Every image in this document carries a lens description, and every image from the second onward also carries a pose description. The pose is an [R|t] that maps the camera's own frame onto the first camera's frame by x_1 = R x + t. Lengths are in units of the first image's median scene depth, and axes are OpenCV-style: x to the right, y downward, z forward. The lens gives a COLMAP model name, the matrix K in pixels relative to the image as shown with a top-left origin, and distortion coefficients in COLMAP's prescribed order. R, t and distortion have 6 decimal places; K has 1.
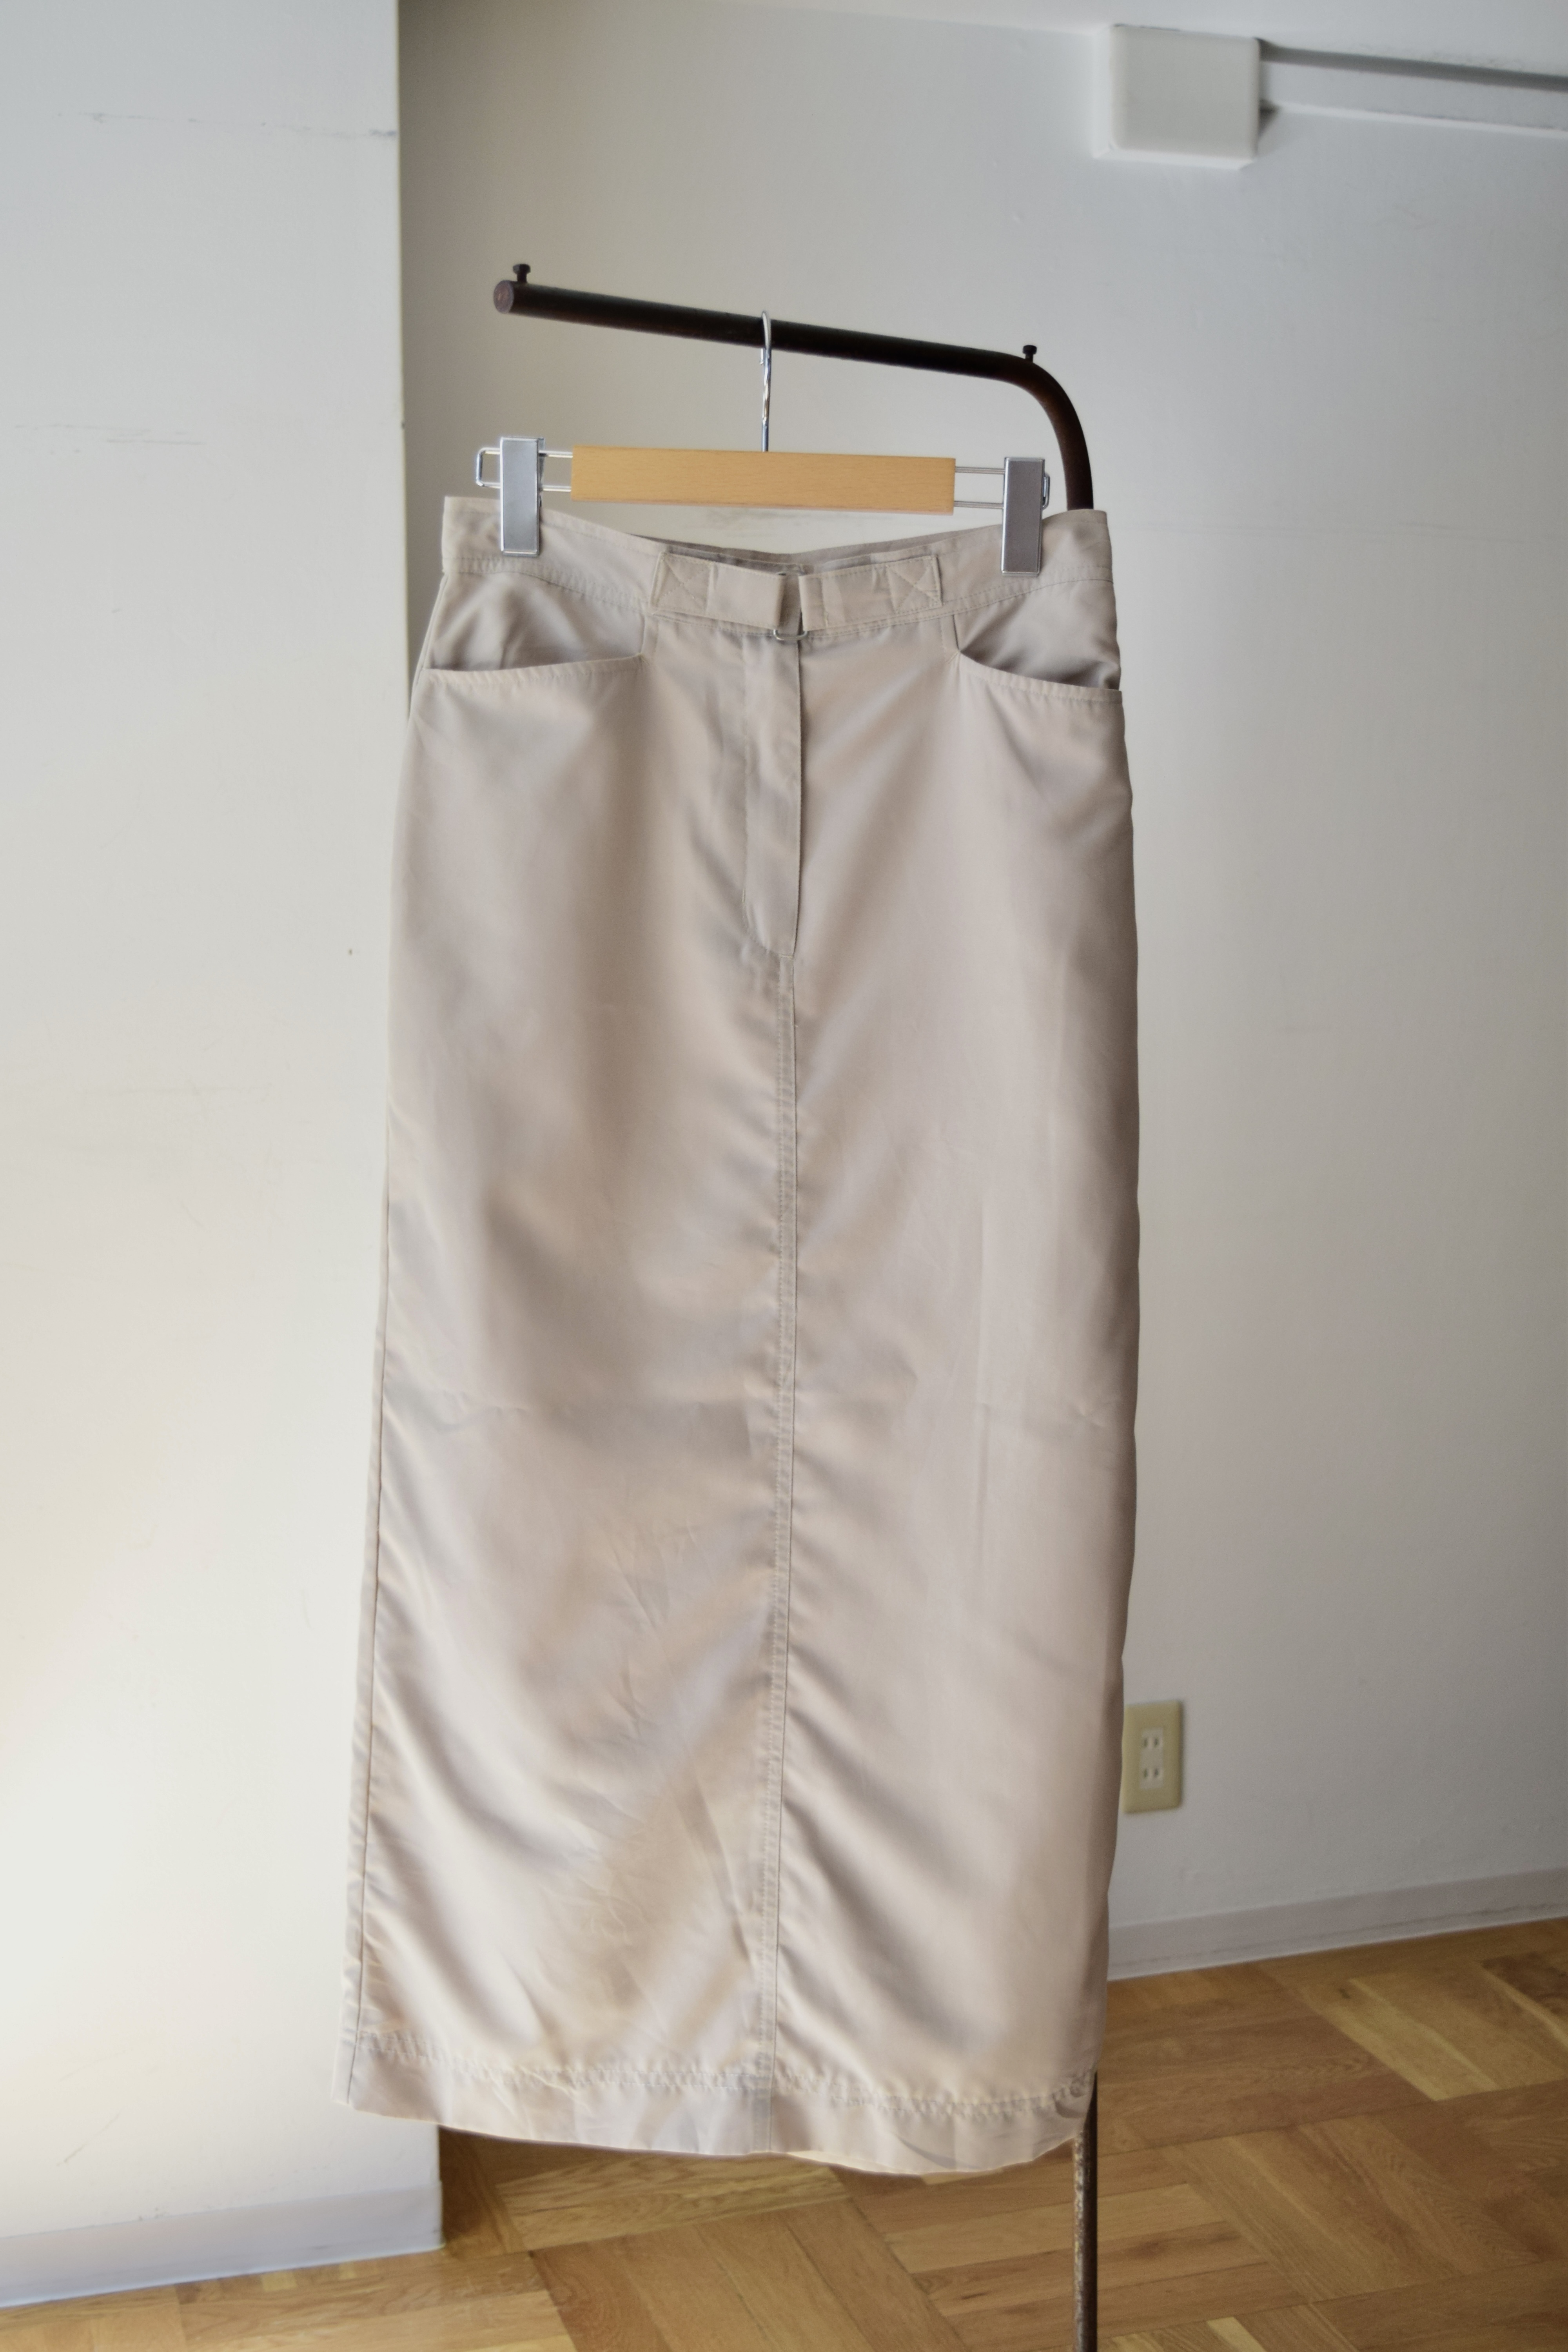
lens RADIAL K [[2918.1, 0, 782.0], [0, 2918.1, 1170.4], [0, 0, 1]] dist [-0.020268, 0.000000]
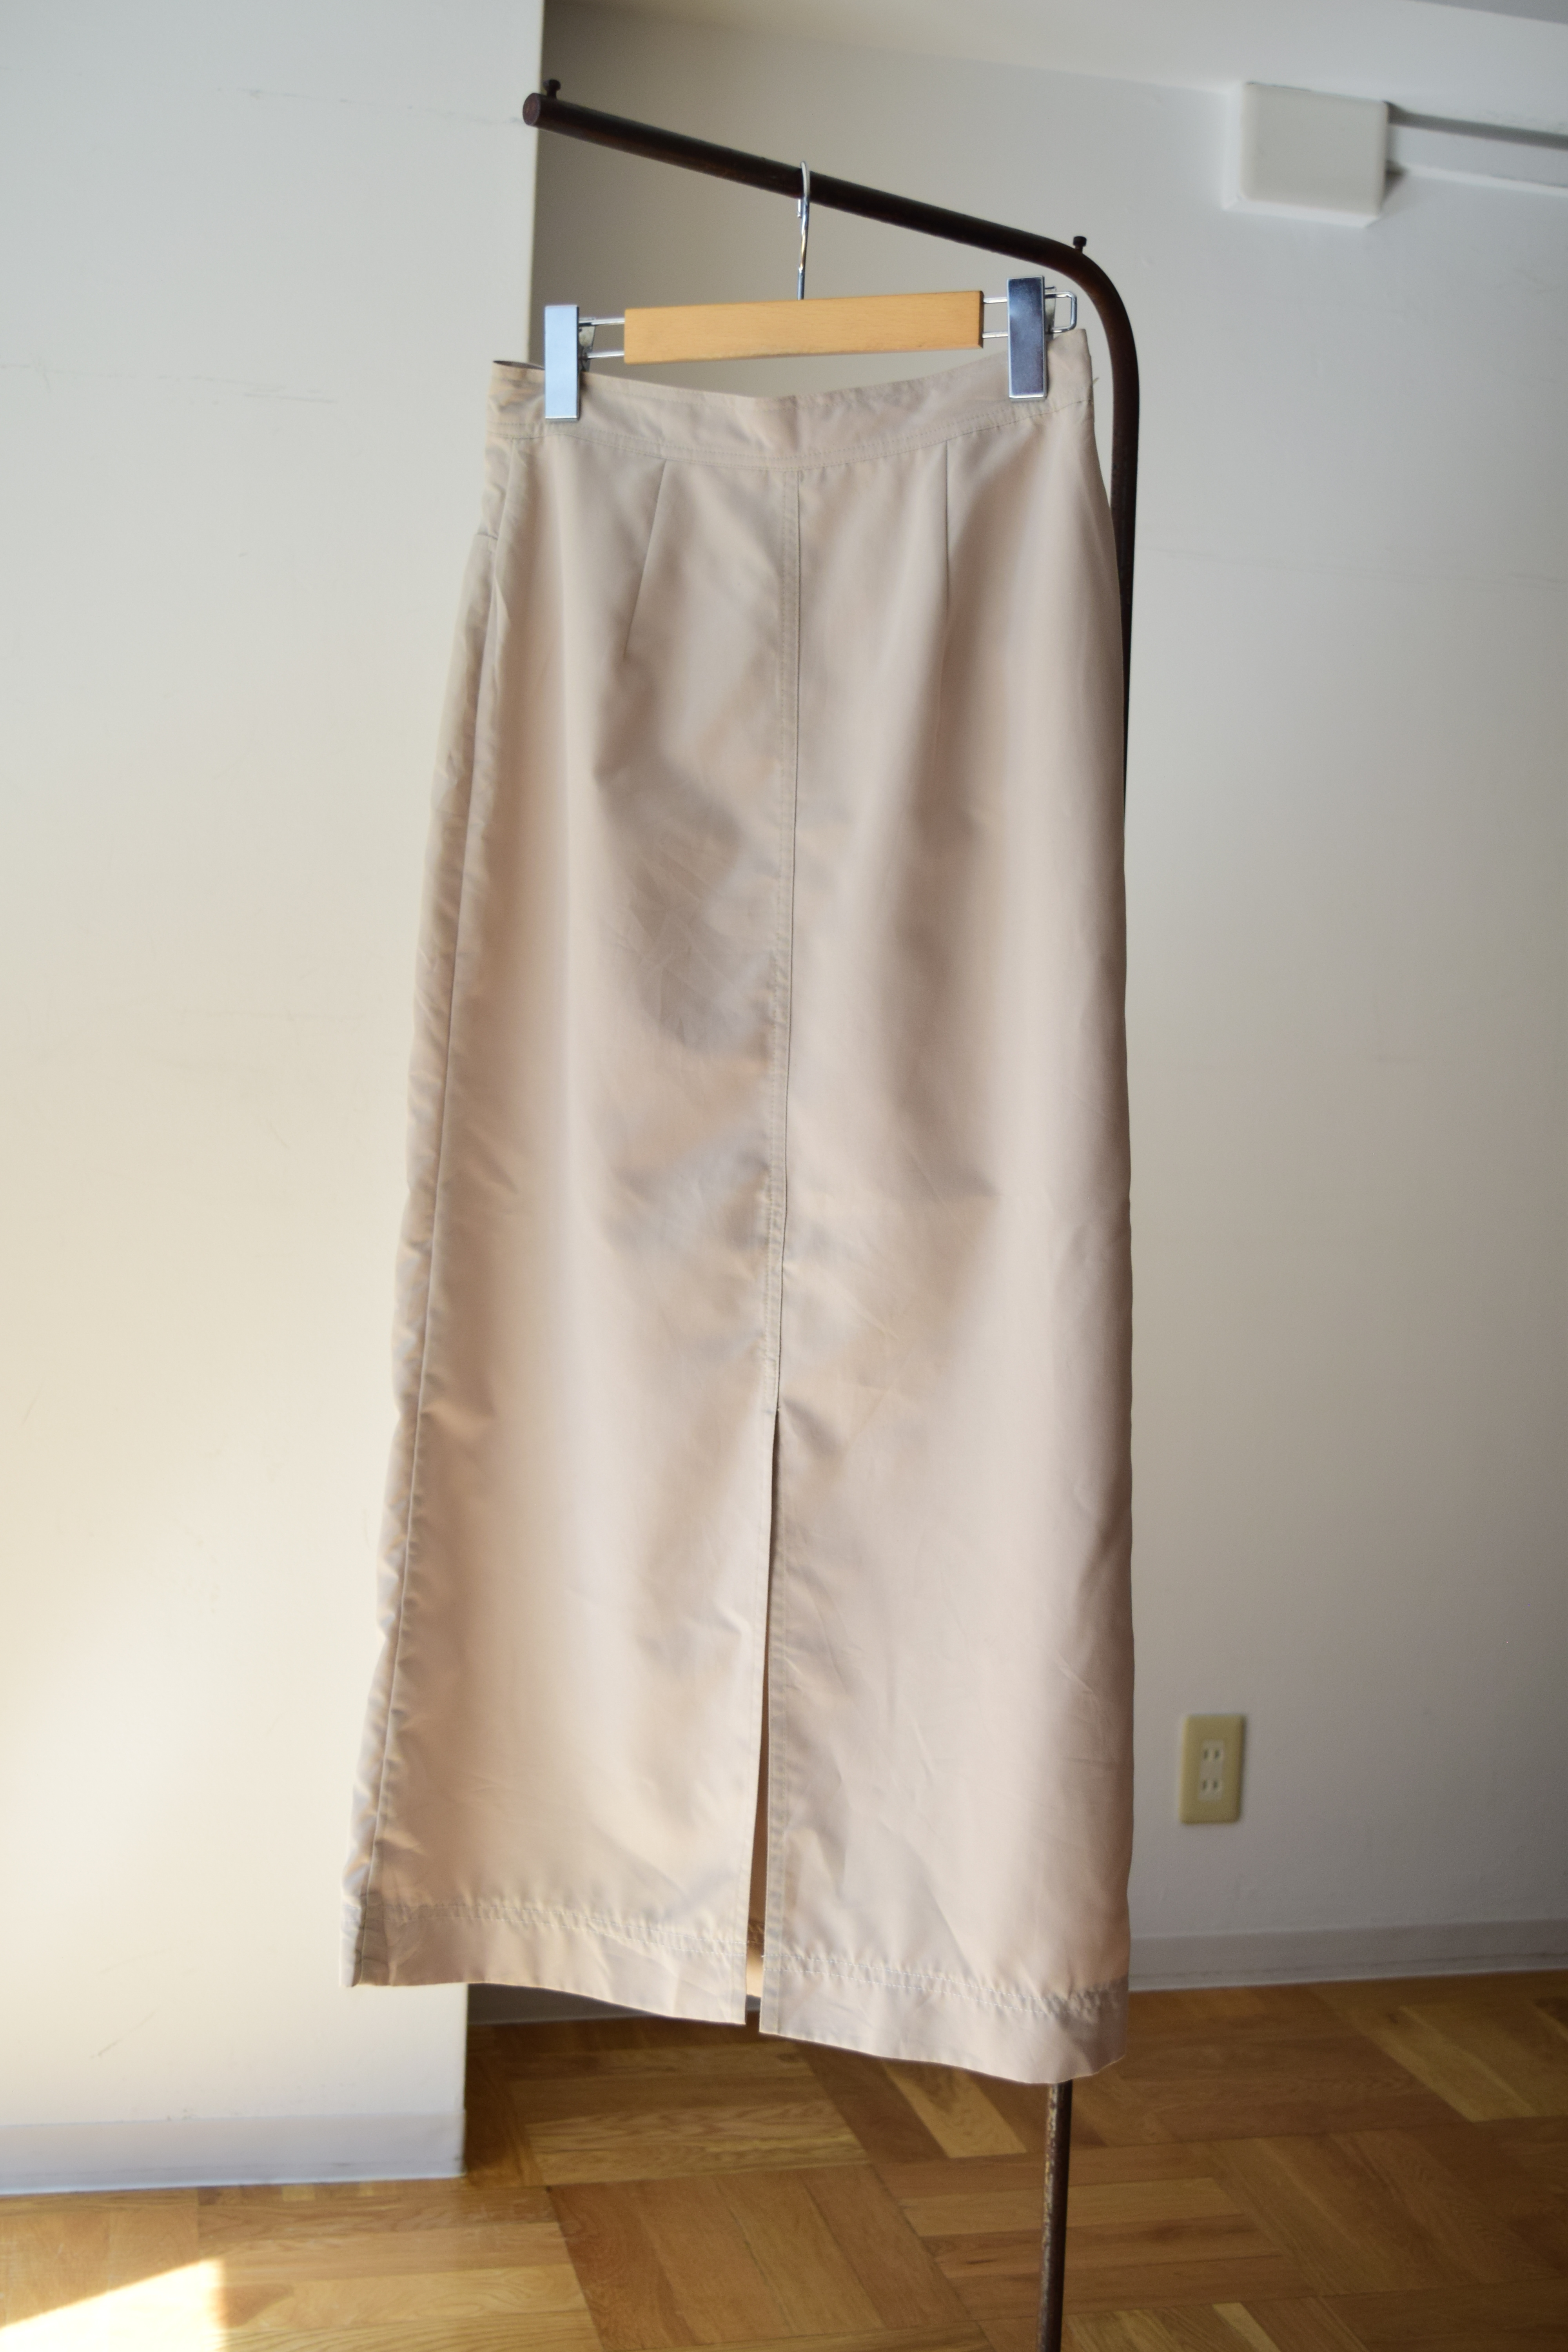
lens RADIAL K [[2722.5, 0, 778.5], [0, 2722.5, 1170.1], [0, 0, 1]] dist [-0.023944, 0.000000]
pose [[0.995691, 0.052720, -0.076291, 0.070085], [-0.057036, 0.996826, -0.055545, 0.100914], [0.073121, 0.059657, 0.995537, 0.069046]]
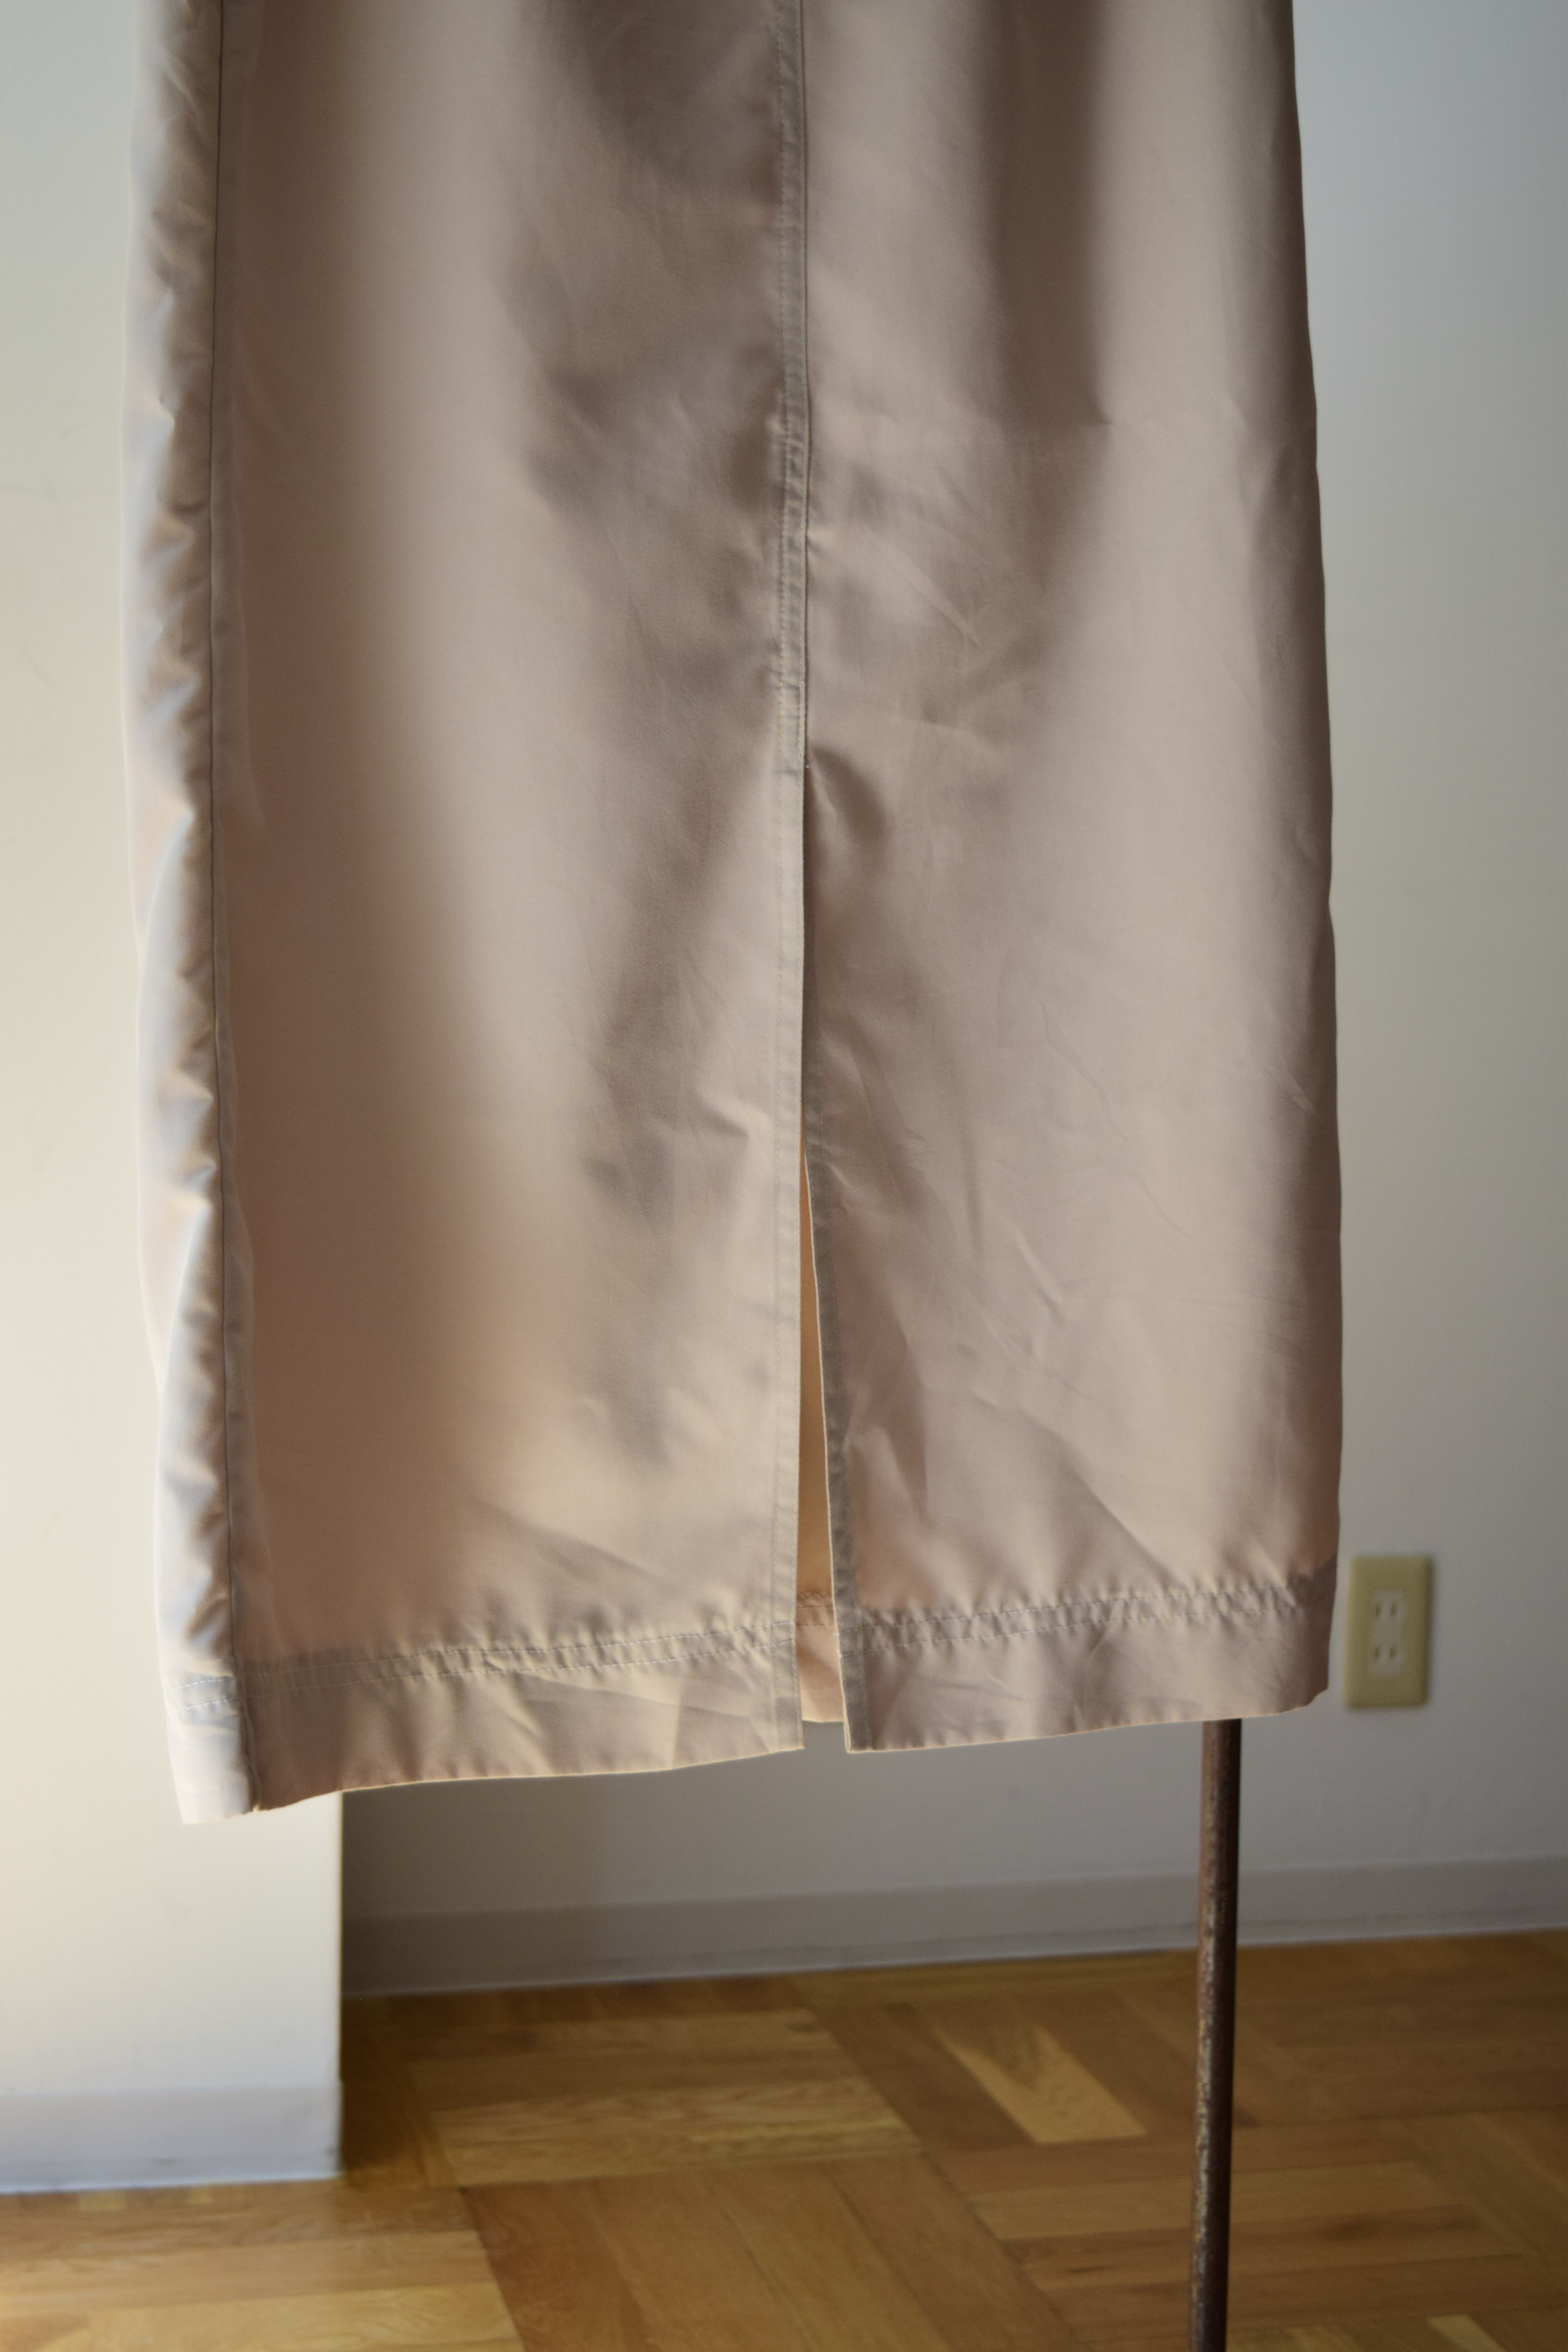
lens RADIAL K [[3396.2, 0, 777.7], [0, 3396.2, 1175.7], [0, 0, 1]] dist [-0.014105, 0.000000]
pose [[0.996763, 0.032439, -0.073563, 0.063227], [-0.036055, 0.998178, -0.048372, 0.246587], [0.071860, 0.050868, 0.996117, 0.263830]]
